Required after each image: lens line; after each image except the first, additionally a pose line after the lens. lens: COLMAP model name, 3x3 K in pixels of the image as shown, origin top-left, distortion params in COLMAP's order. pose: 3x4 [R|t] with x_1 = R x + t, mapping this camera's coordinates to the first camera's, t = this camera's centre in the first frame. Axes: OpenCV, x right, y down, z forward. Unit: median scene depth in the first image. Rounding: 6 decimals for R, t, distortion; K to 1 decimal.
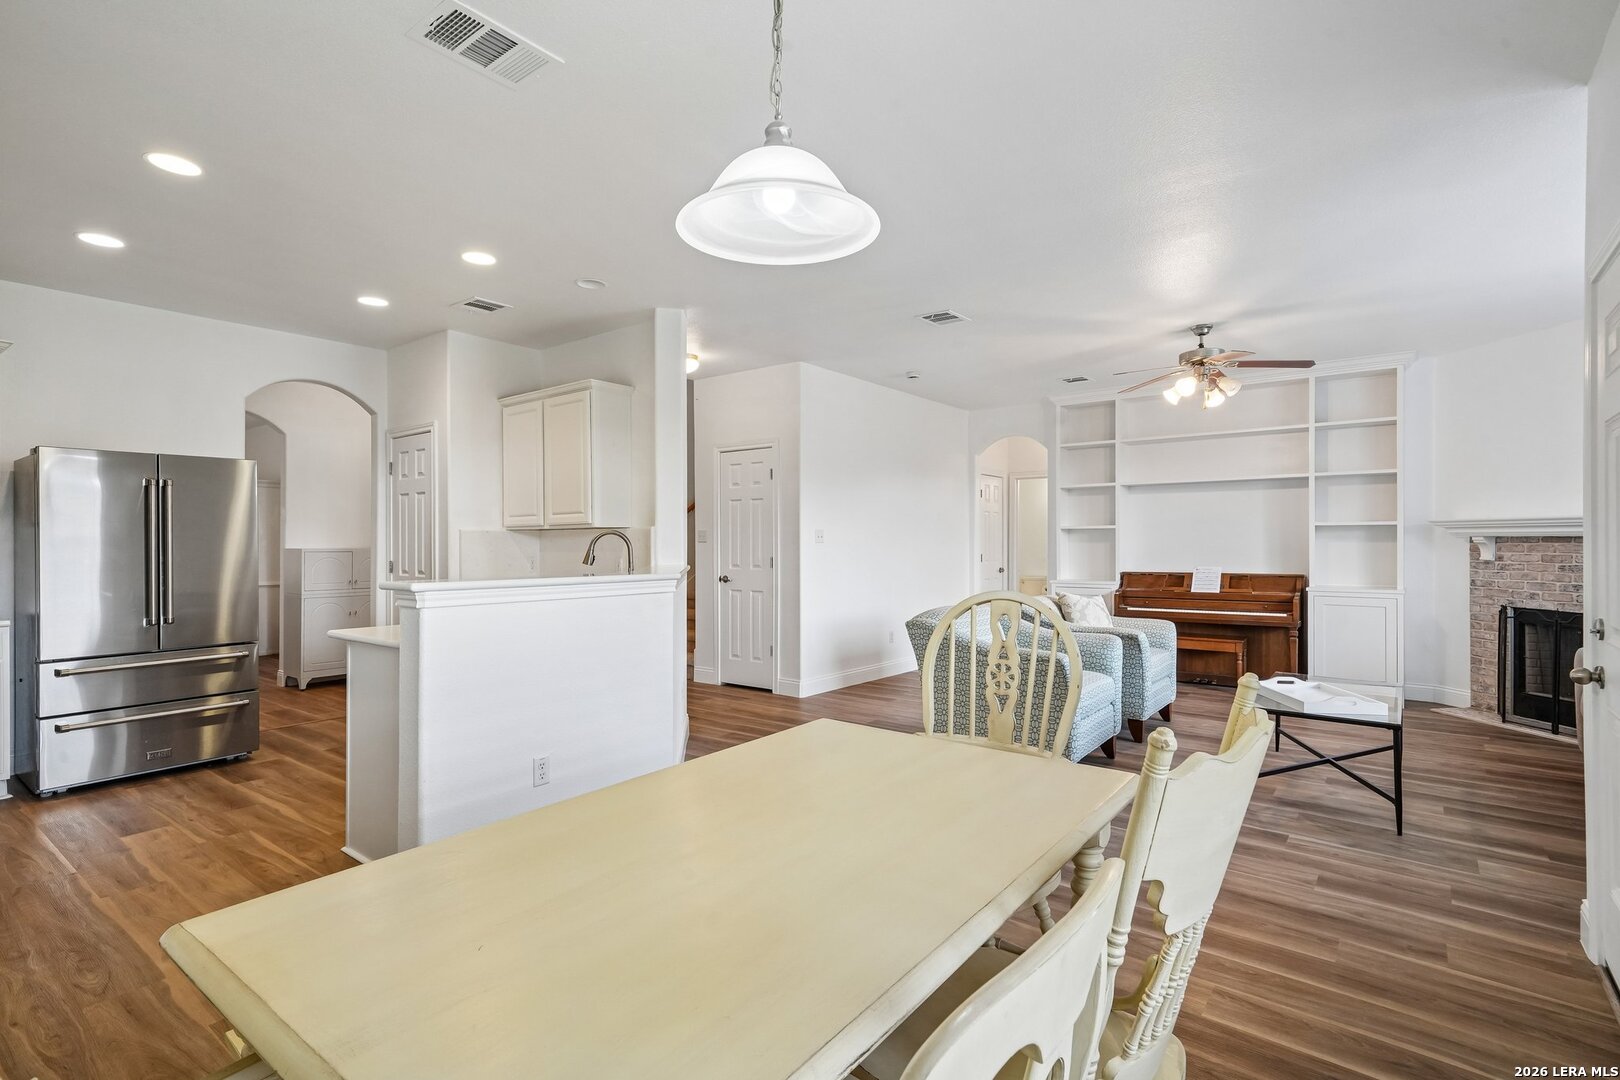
lens RADIAL K [[770.2, 0, 802.6], [0, 770.2, 545.4], [0, 0, 1]] dist [0.008592, 0.003714]
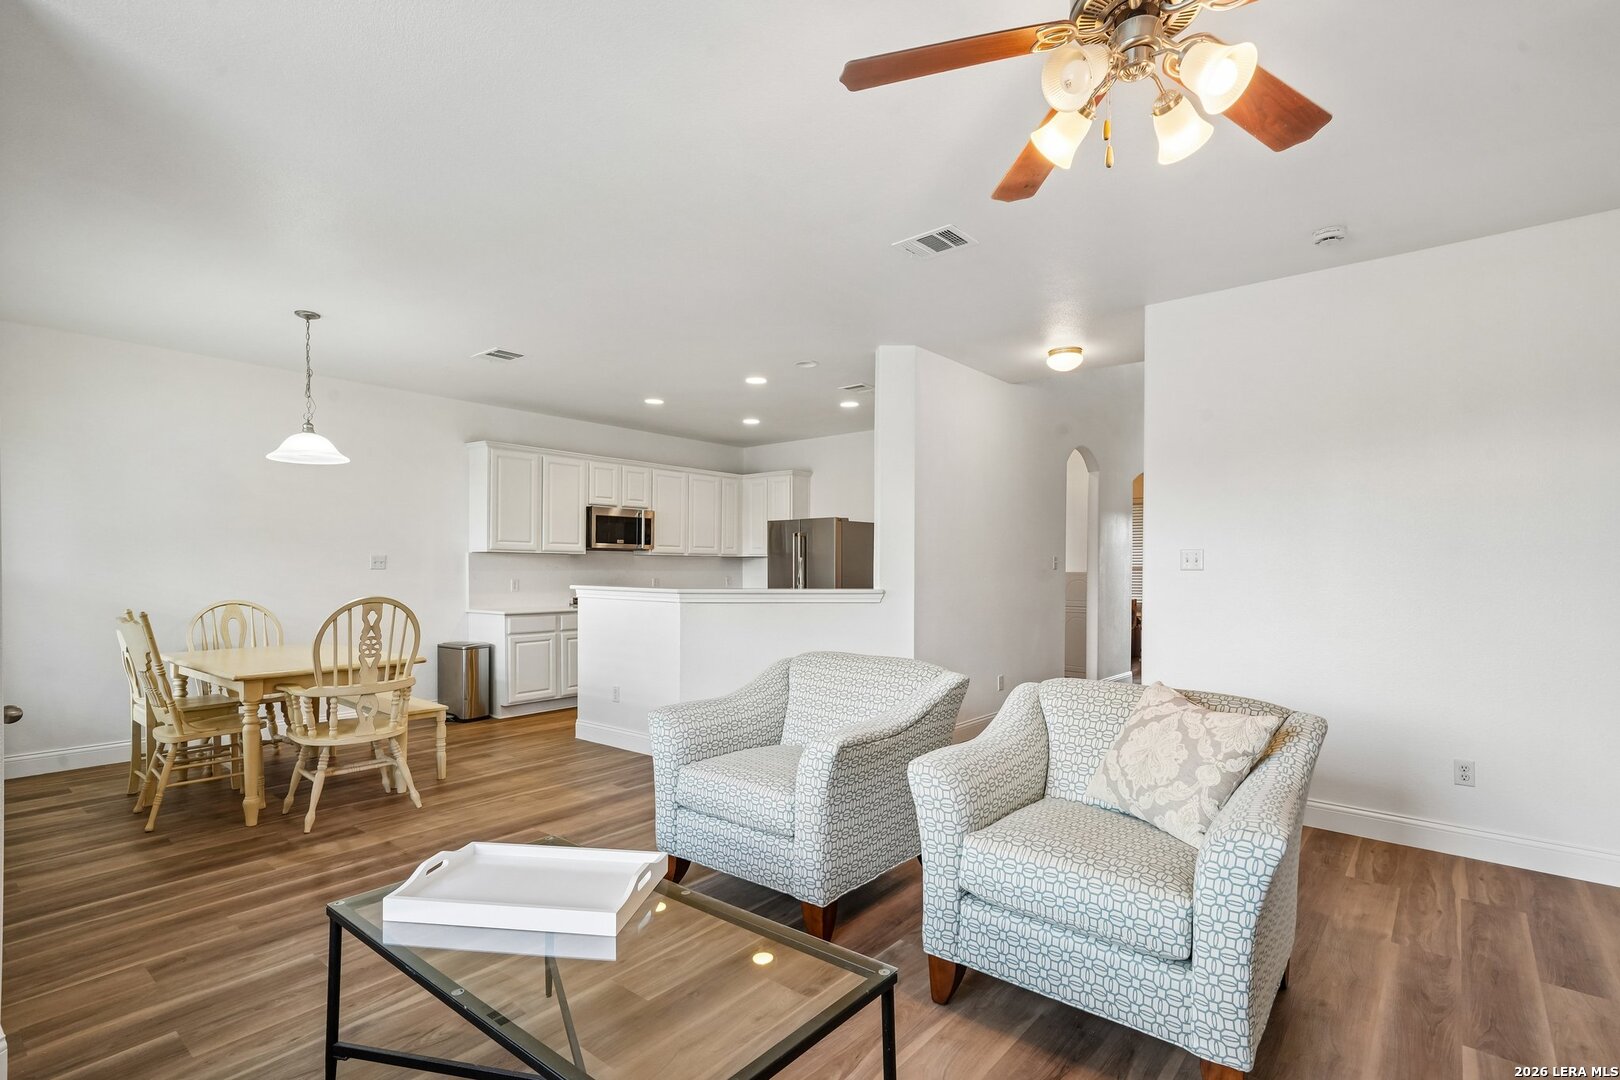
lens RADIAL K [[770.2, 0, 819.4], [0, 770.2, 576.6], [0, 0, 1]] dist [0.008592, 0.003714]
pose [[-0.021348, 0.016940, -0.999629, 0.748625], [-0.005118, 0.999841, 0.017053, -0.006638], [0.999759, 0.005480, -0.021258, 0.779724]]
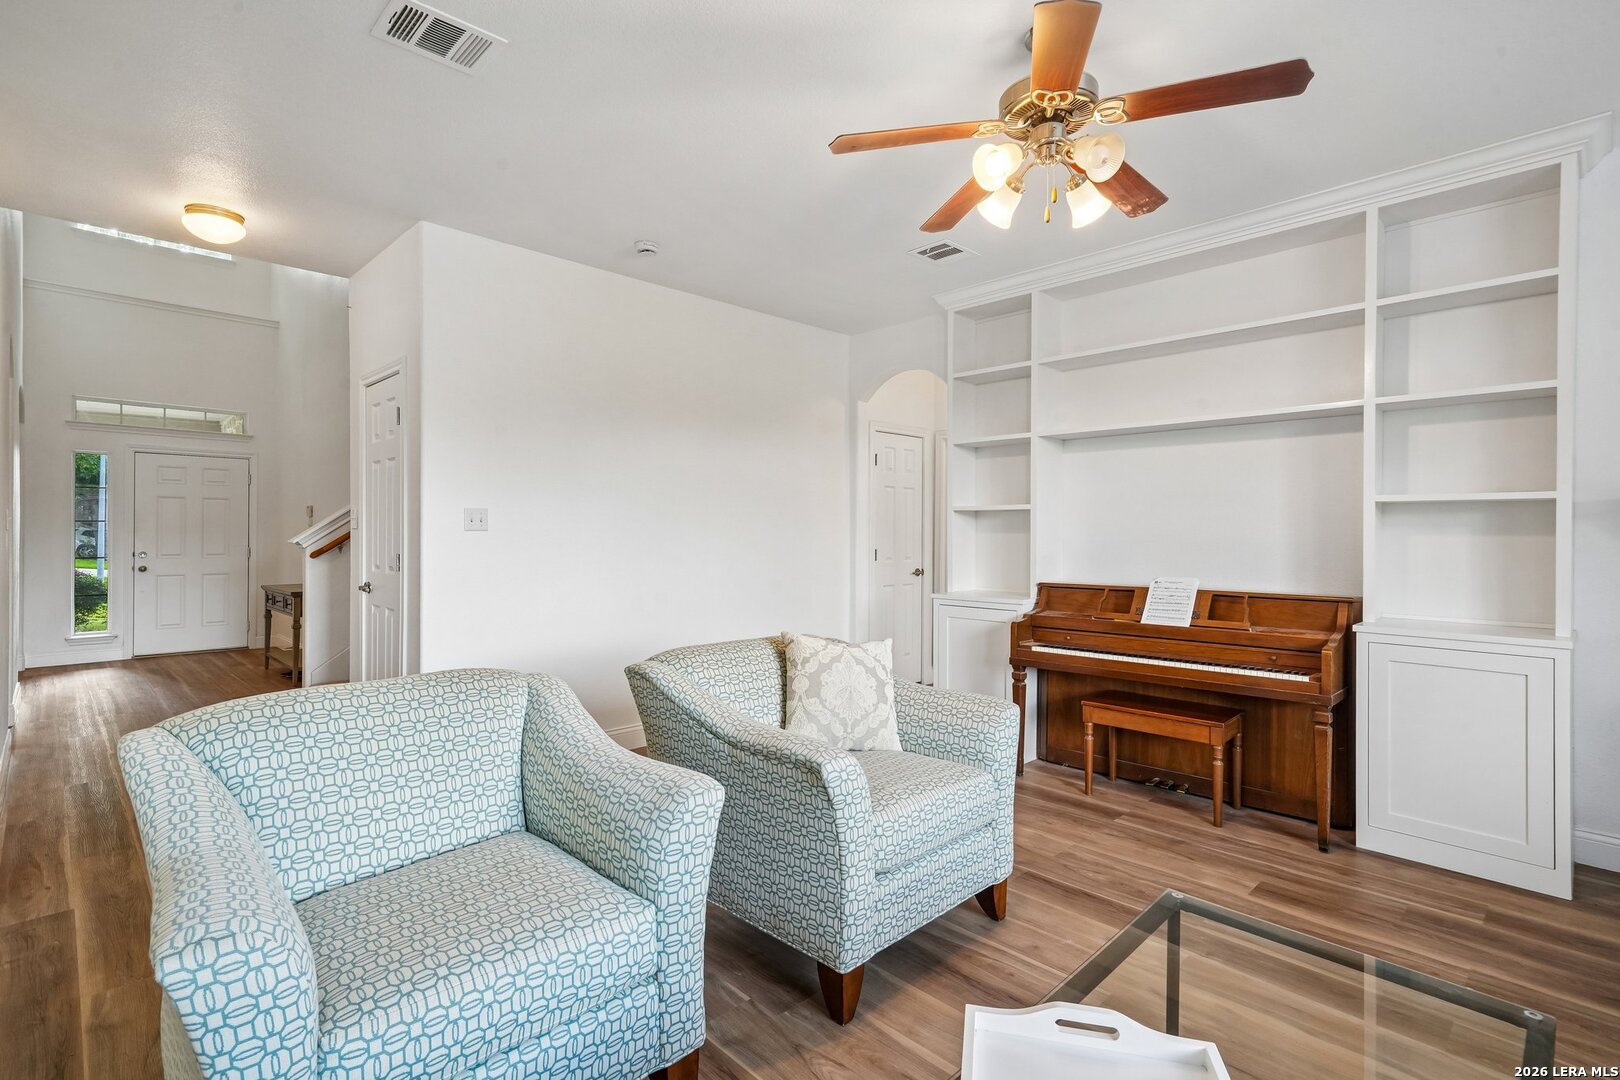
lens RADIAL K [[770.2, 0, 798.0], [0, 770.2, 534.0], [0, 0, 1]] dist [0.008592, 0.003714]
pose [[0.991471, 0.005908, -0.130196, 0.389977], [-0.005762, 0.999982, 0.001495, -0.003529], [0.130202, -0.000732, 0.991487, 0.493368]]
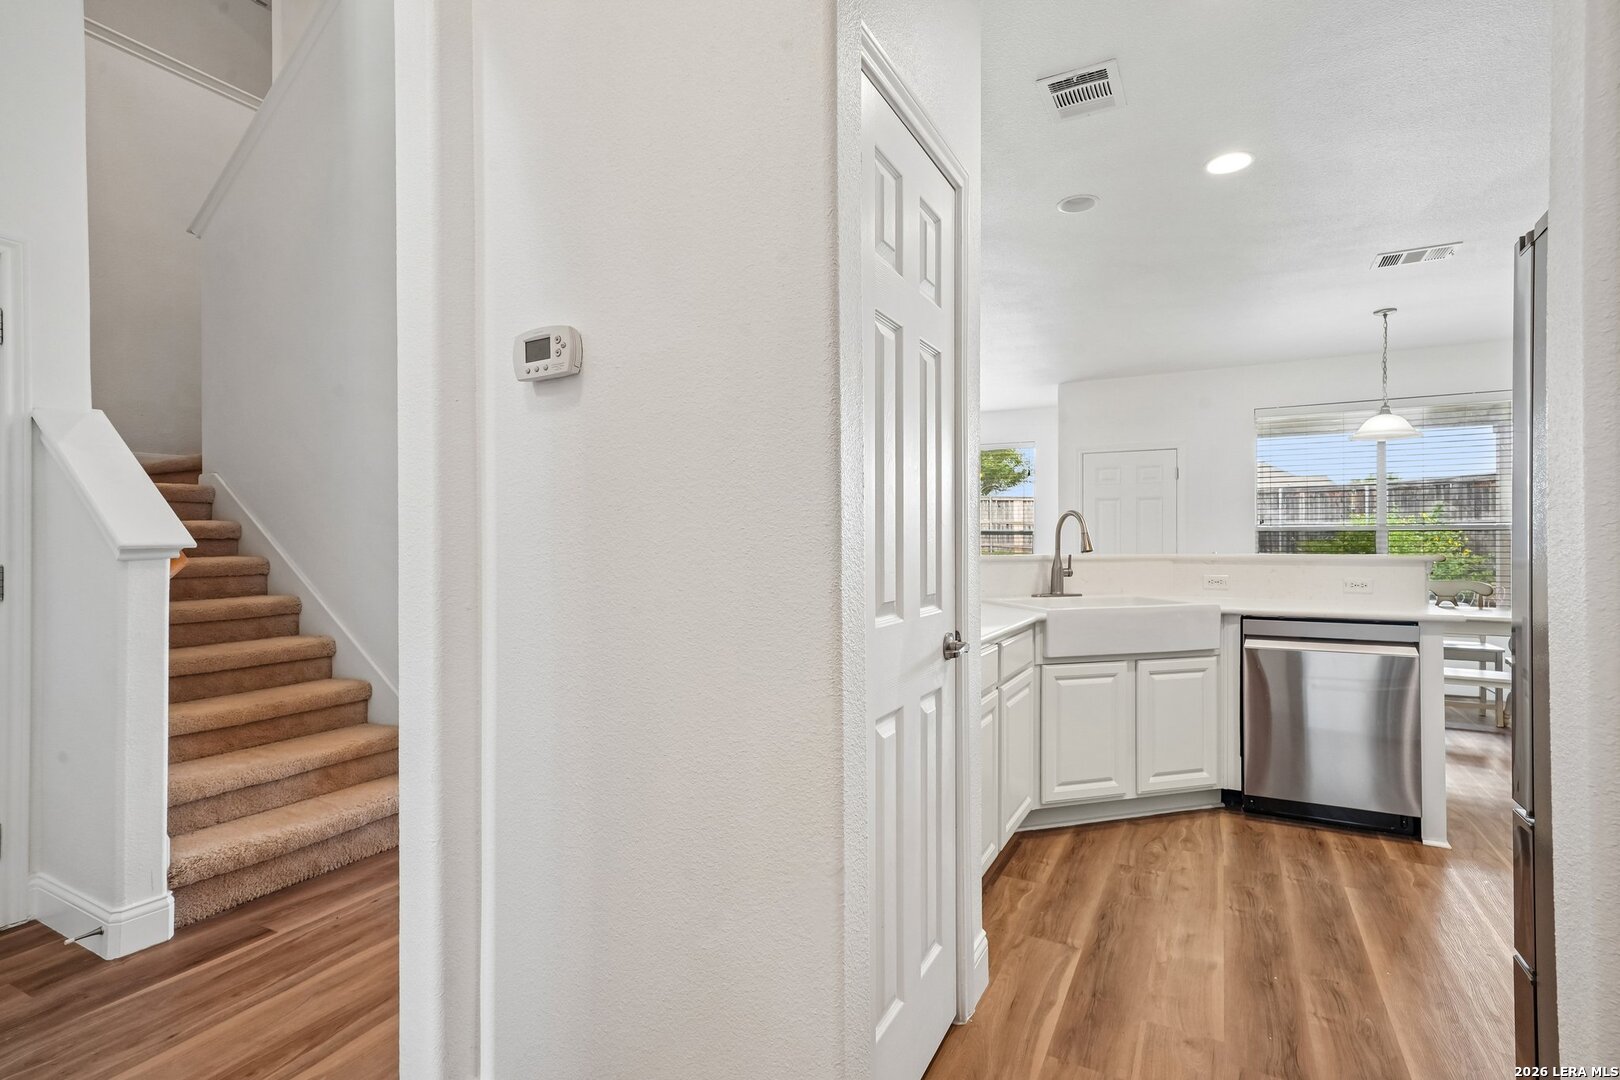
lens RADIAL K [[770.2, 0, 817.6], [0, 770.2, 539.8], [0, 0, 1]] dist [0.008592, 0.003714]
pose [[-0.176504, 0.006036, 0.984281, -0.755162], [0.003664, 0.999978, -0.005475, 0.011647], [-0.984293, 0.002640, -0.176522, 1.044507]]
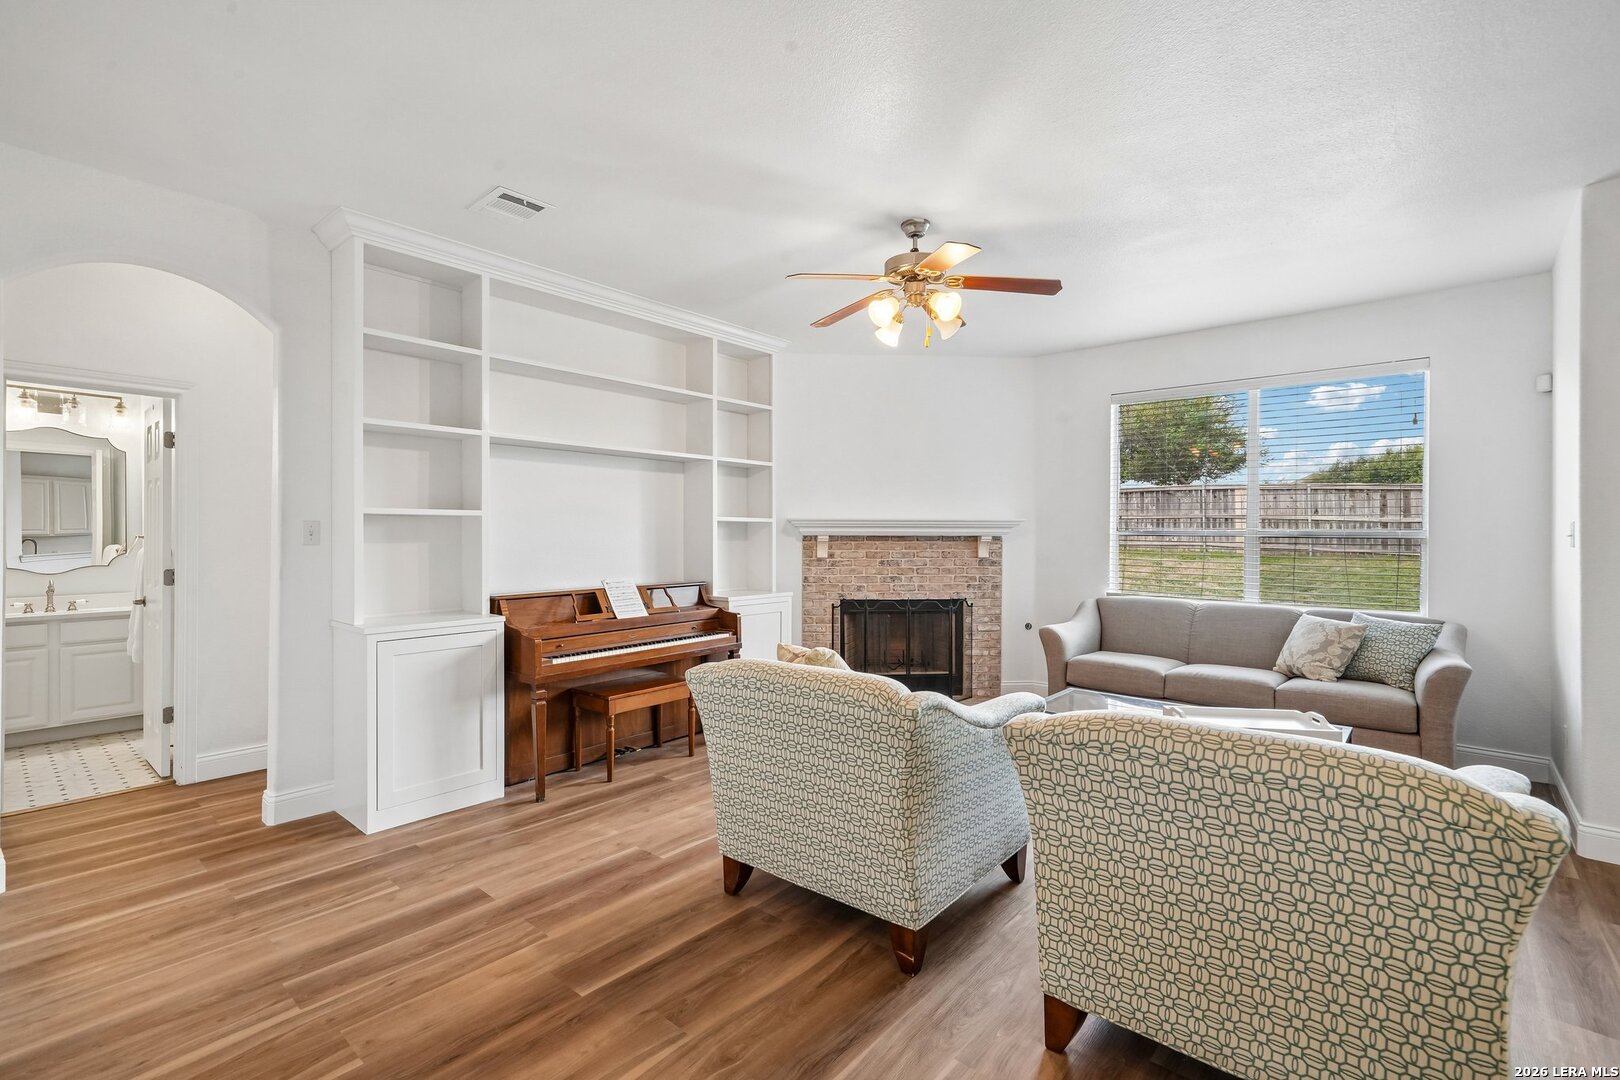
lens RADIAL K [[715.1, 0, 833.6], [0, 715.1, 532.2], [0, 0, 1]] dist [0.003328, -0.000319]
pose [[0.030795, 0.008188, 0.999492, -0.096981], [0.003172, 0.999961, -0.008290, -0.007610], [-0.999521, 0.003425, 0.030768, 0.936925]]
